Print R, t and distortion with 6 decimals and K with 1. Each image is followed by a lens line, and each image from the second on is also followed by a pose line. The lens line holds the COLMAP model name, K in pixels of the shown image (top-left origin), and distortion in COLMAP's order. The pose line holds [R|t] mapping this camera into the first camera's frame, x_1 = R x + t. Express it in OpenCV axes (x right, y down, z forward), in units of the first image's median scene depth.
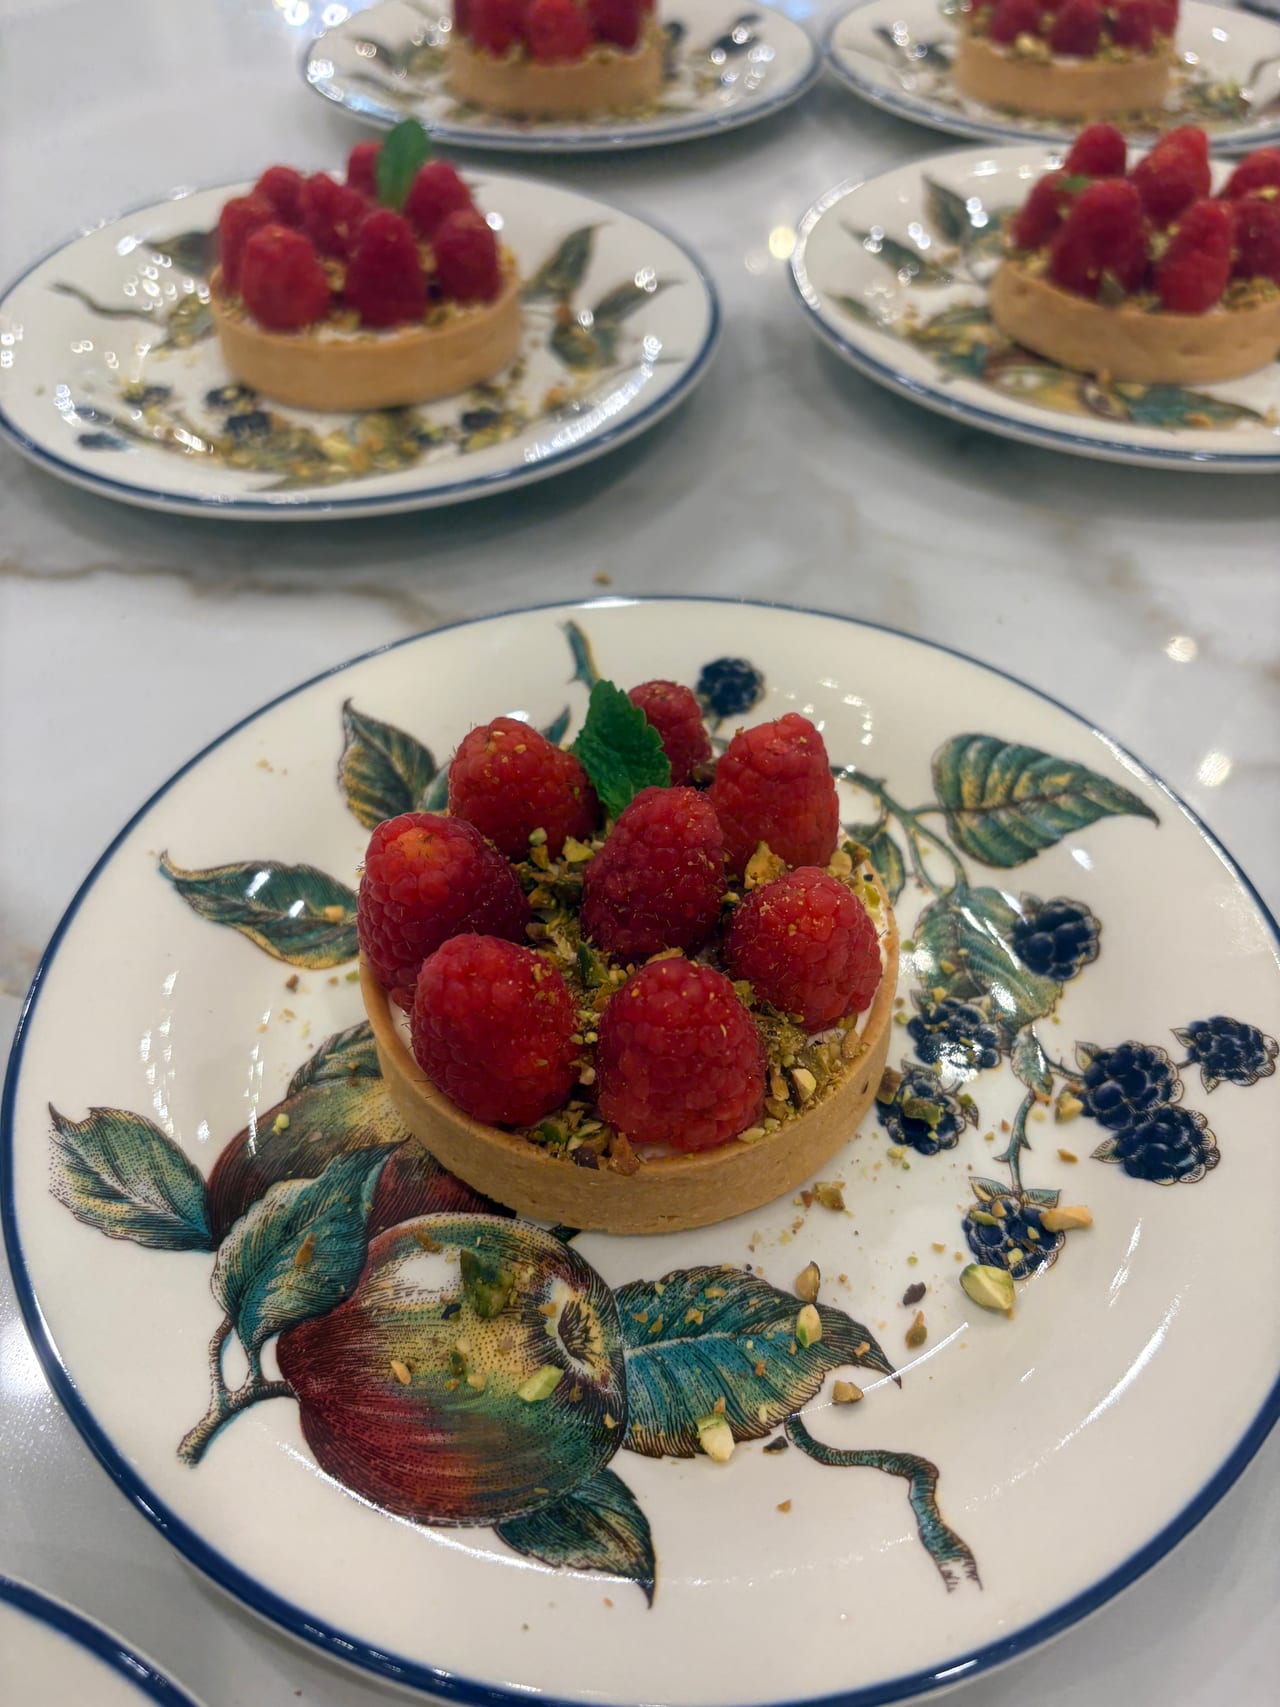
lens RADIAL K [[1355.6, 0, 627.9], [0, 1355.6, 852.4], [0, 0, 1]] dist [-0.046199, -0.002420]
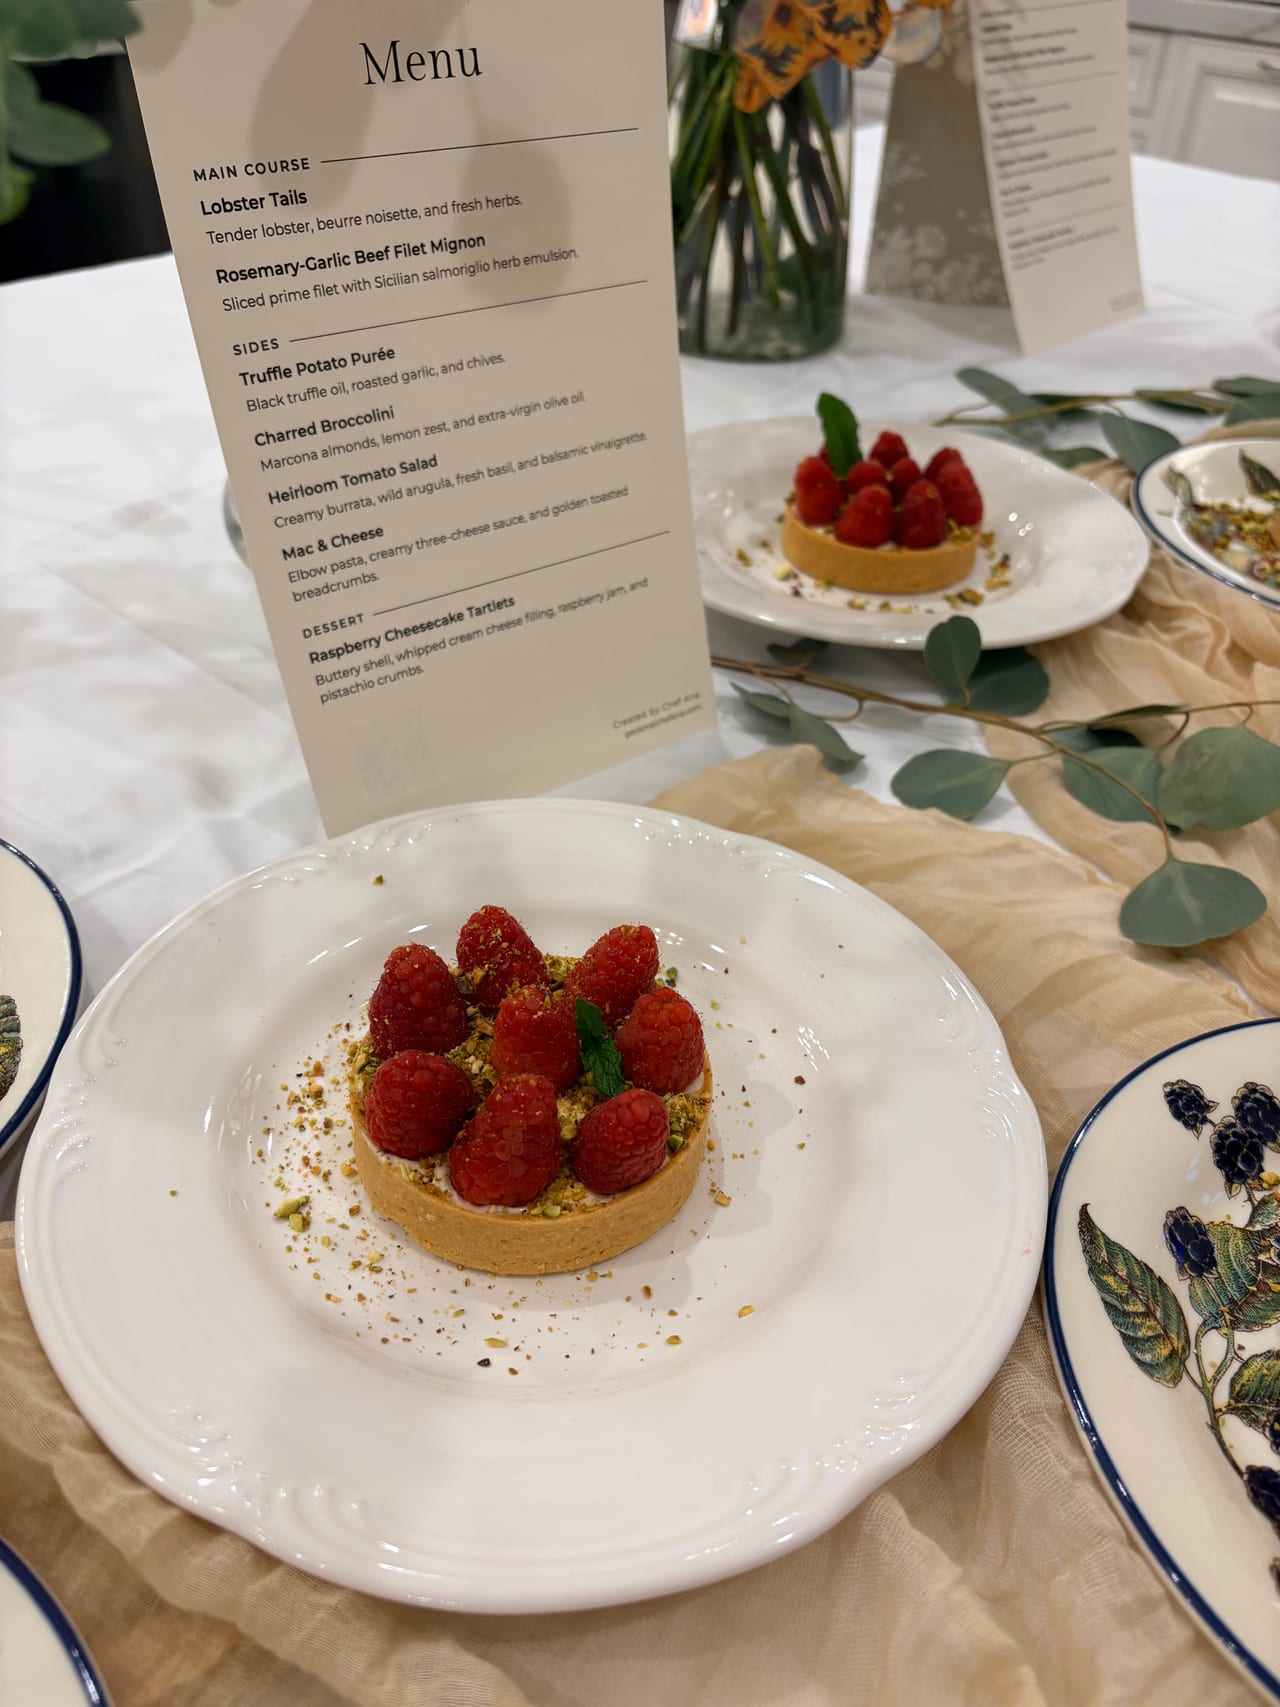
lens RADIAL K [[1315.5, 0, 648.7], [0, 1315.5, 866.3], [0, 0, 1]] dist [0.043308, -0.059040]
pose [[-0.700520, -0.468429, 0.538373, 0.182876], [0.496014, 0.222789, 0.839247, -1.616878], [-0.513071, 0.854950, 0.076279, 0.989147]]
